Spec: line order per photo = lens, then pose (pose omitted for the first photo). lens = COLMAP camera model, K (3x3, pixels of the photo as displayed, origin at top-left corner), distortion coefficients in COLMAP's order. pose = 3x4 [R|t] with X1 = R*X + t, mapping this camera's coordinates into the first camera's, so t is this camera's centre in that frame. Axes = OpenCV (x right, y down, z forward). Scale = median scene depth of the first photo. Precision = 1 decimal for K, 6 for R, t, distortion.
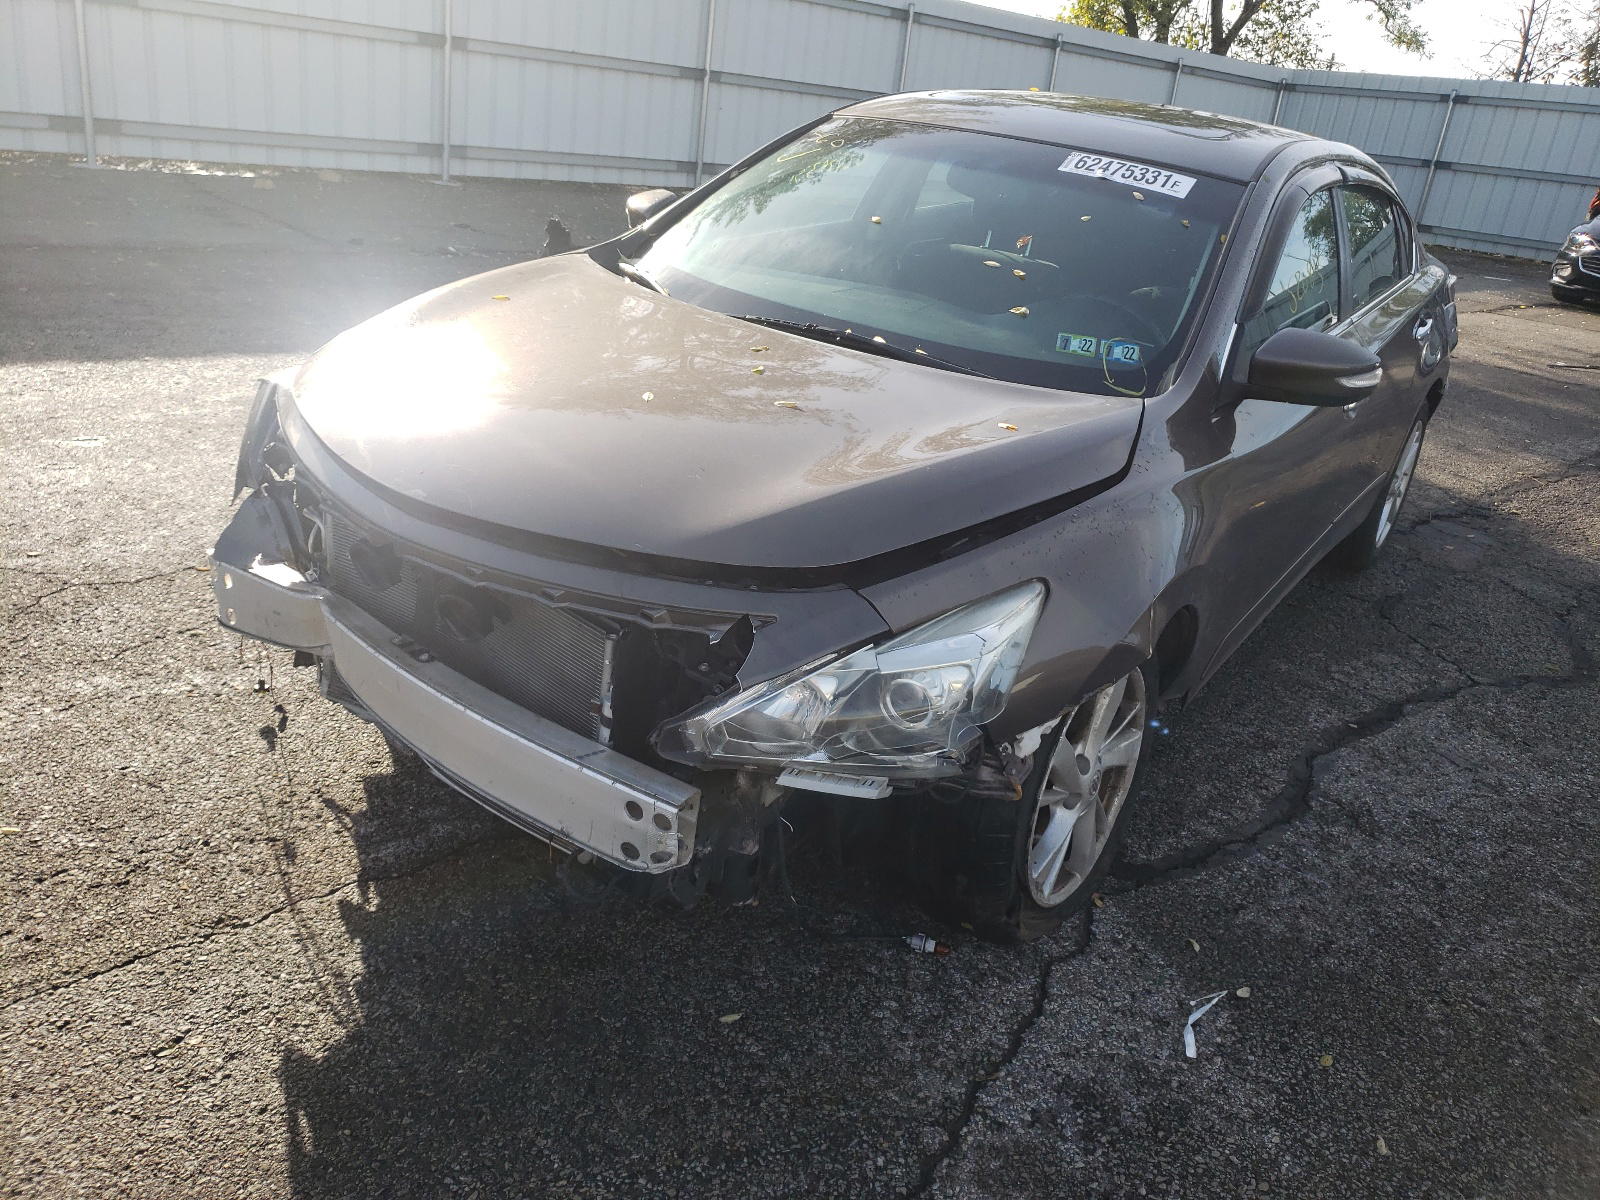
lens RADIAL K [[1262.5, 0, 768.5], [0, 1262.5, 595.3], [0, 0, 1]] dist [0.030277, -0.008273]
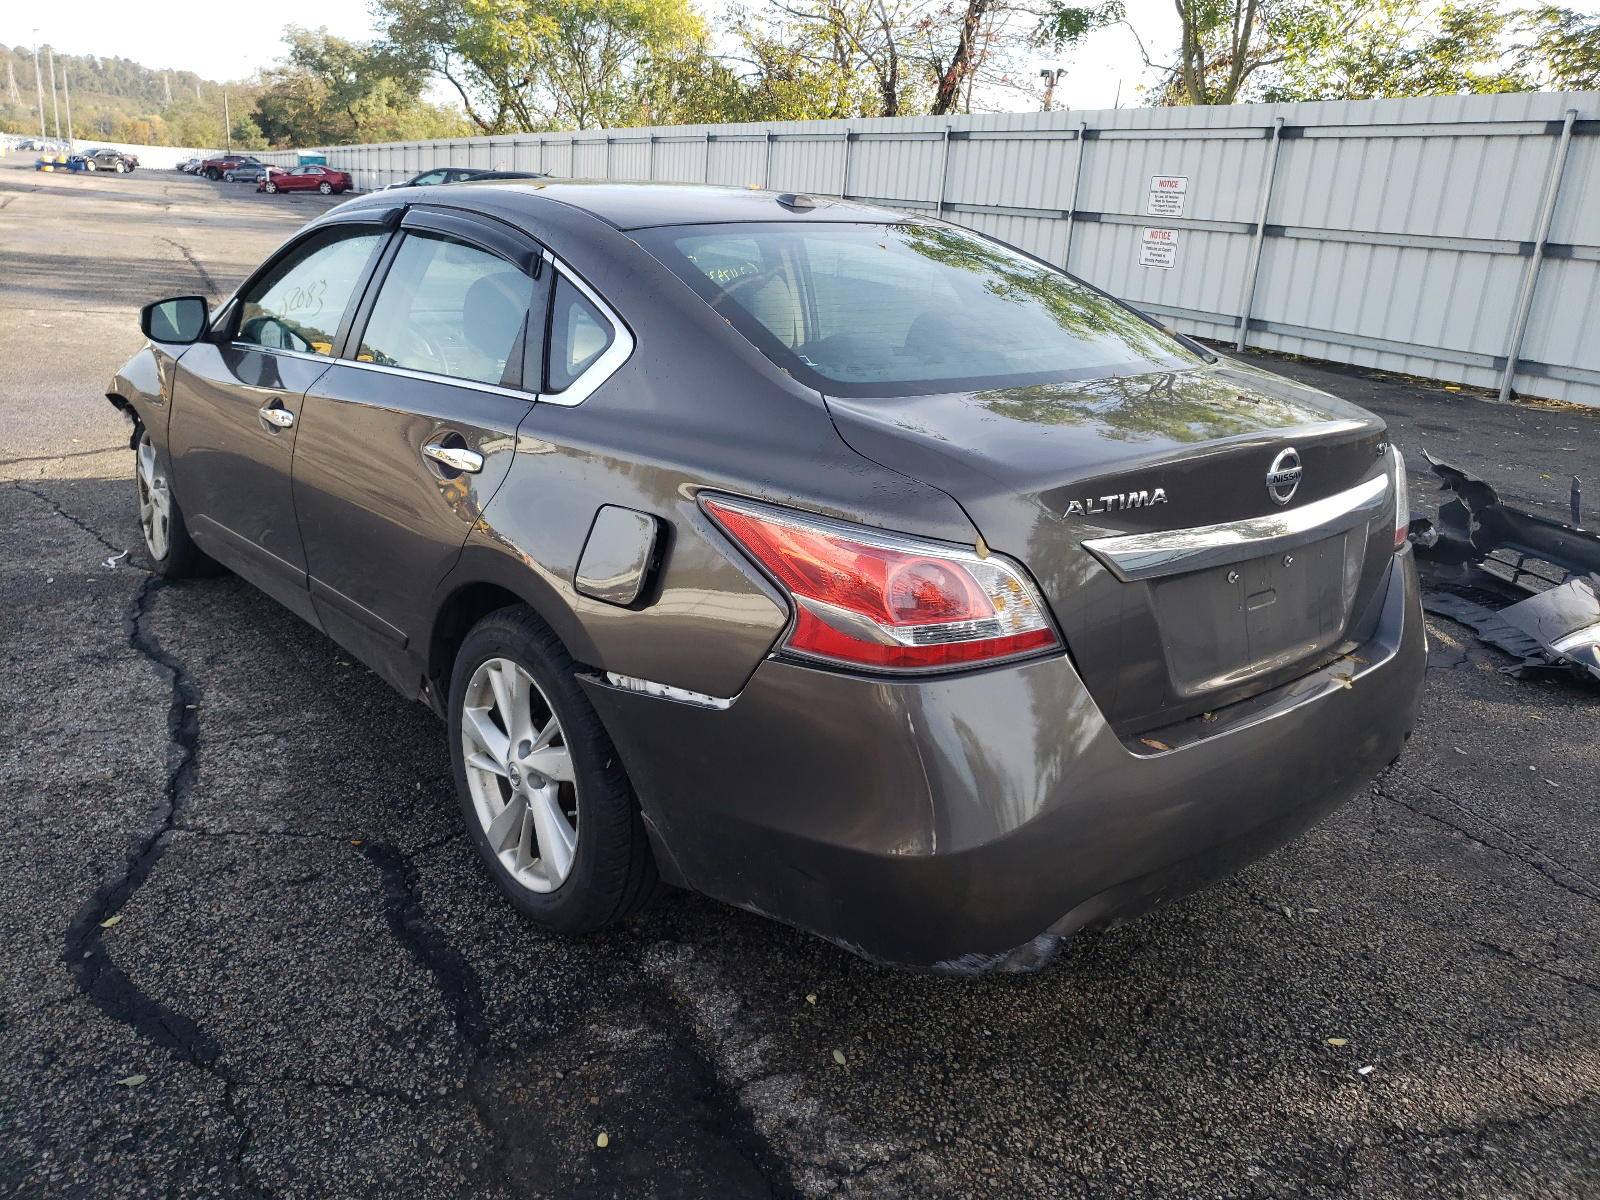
lens RADIAL K [[1262.5, 0, 768.5], [0, 1262.5, 595.3], [0, 0, 1]] dist [0.030277, -0.008273]
pose [[-0.266142, 0.202868, -0.942344, 1.243397], [-0.444074, 0.841879, 0.306657, -0.485281], [0.855551, 0.500085, -0.133971, 1.434984]]
